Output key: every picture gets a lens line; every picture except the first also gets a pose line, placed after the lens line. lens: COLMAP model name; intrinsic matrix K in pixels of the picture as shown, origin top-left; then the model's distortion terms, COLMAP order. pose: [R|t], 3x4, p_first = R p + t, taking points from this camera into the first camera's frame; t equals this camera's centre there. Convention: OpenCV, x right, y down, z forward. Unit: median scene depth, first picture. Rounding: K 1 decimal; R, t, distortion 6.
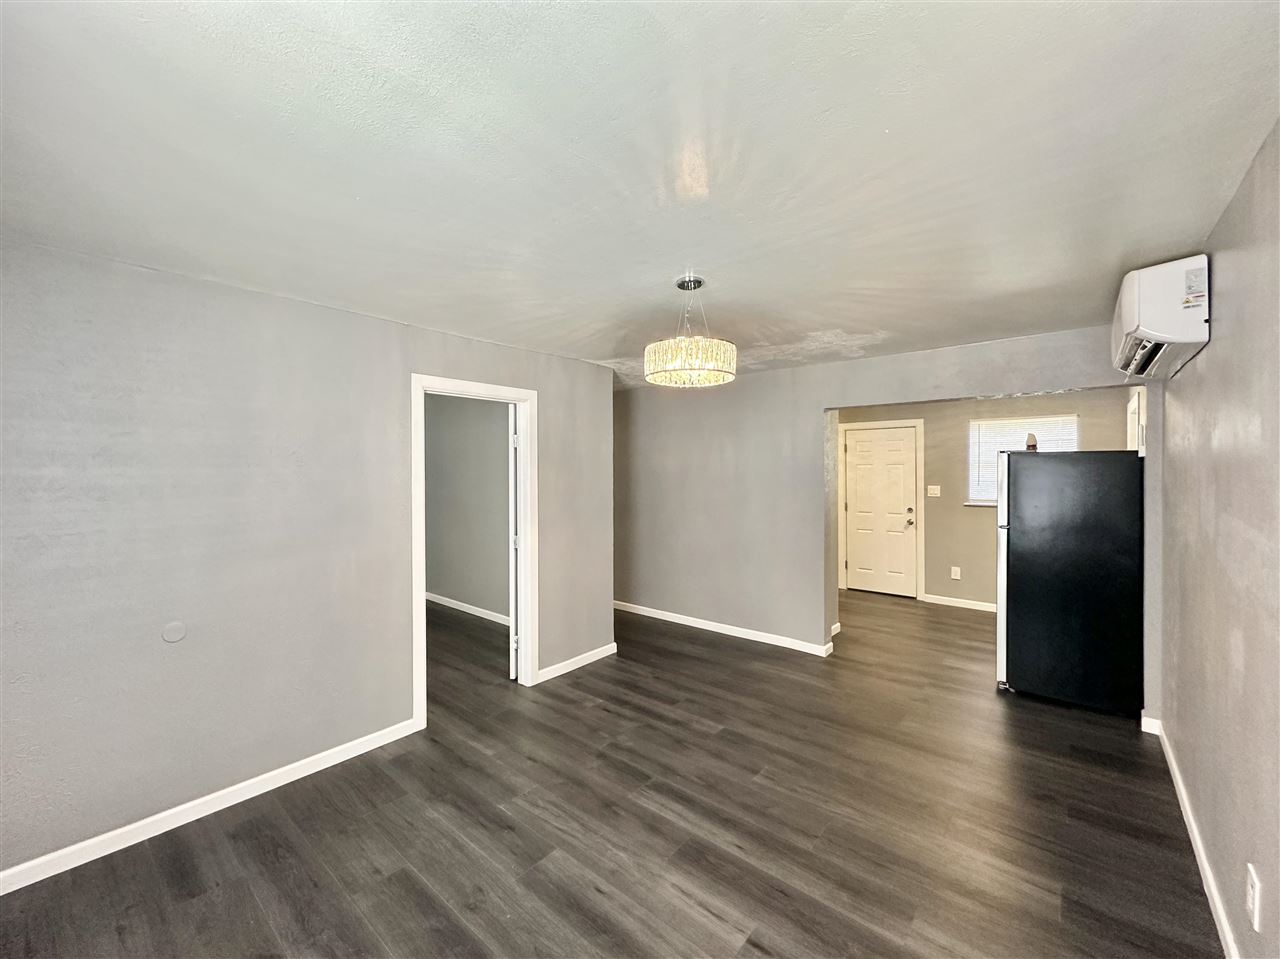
lens RADIAL K [[518.4, 0, 640.0], [0, 518.4, 479.5], [0, 0, 1]] dist [0.001434, 0.000307]
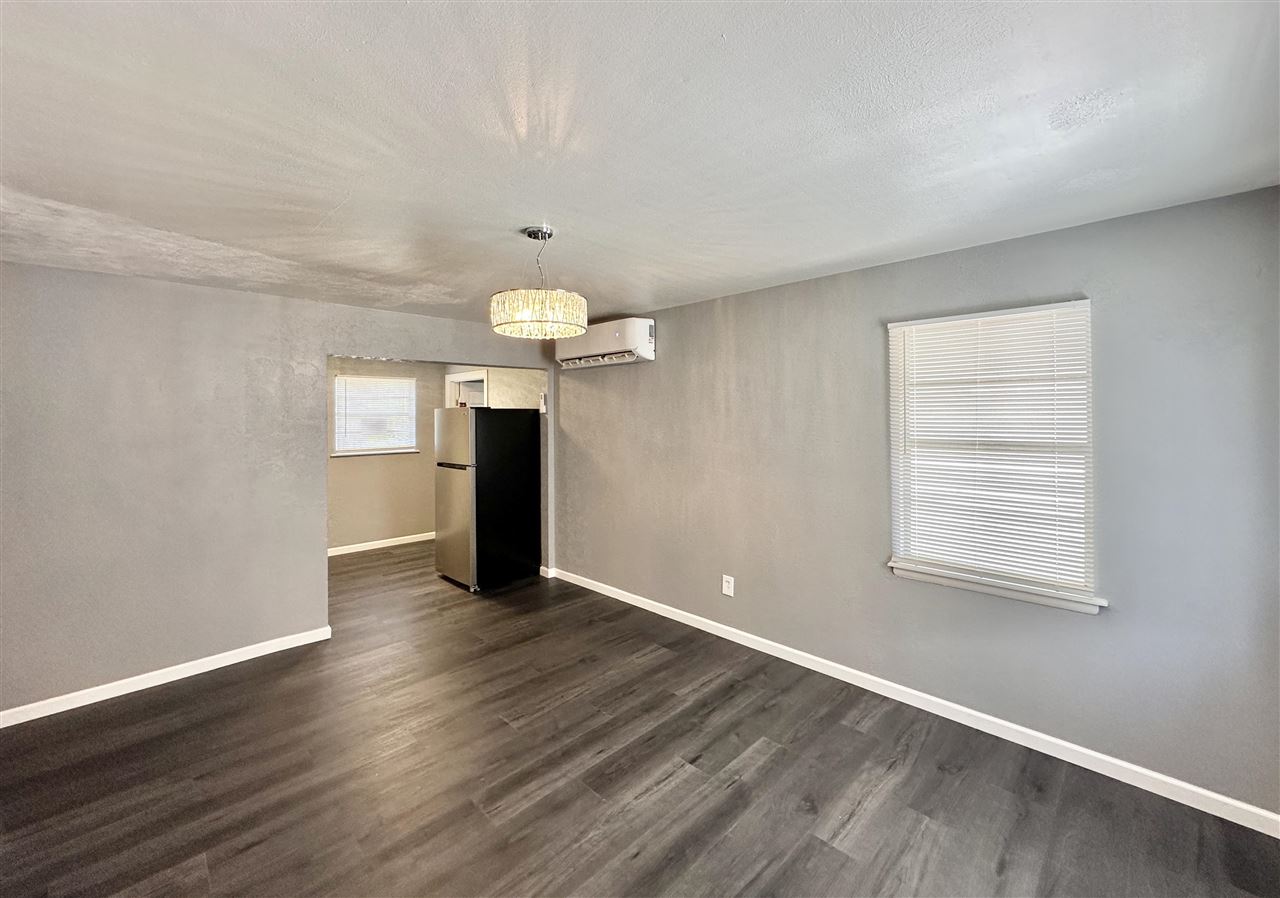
lens RADIAL K [[521.3, 0, 637.5], [0, 521.3, 416.5], [0, 0, 1]] dist [0.001008, 0.000096]
pose [[0.074172, 0.004639, 0.997235, -0.872570], [0.026242, 0.999634, -0.006602, -0.019599], [-0.996900, 0.026659, 0.074023, 0.744388]]
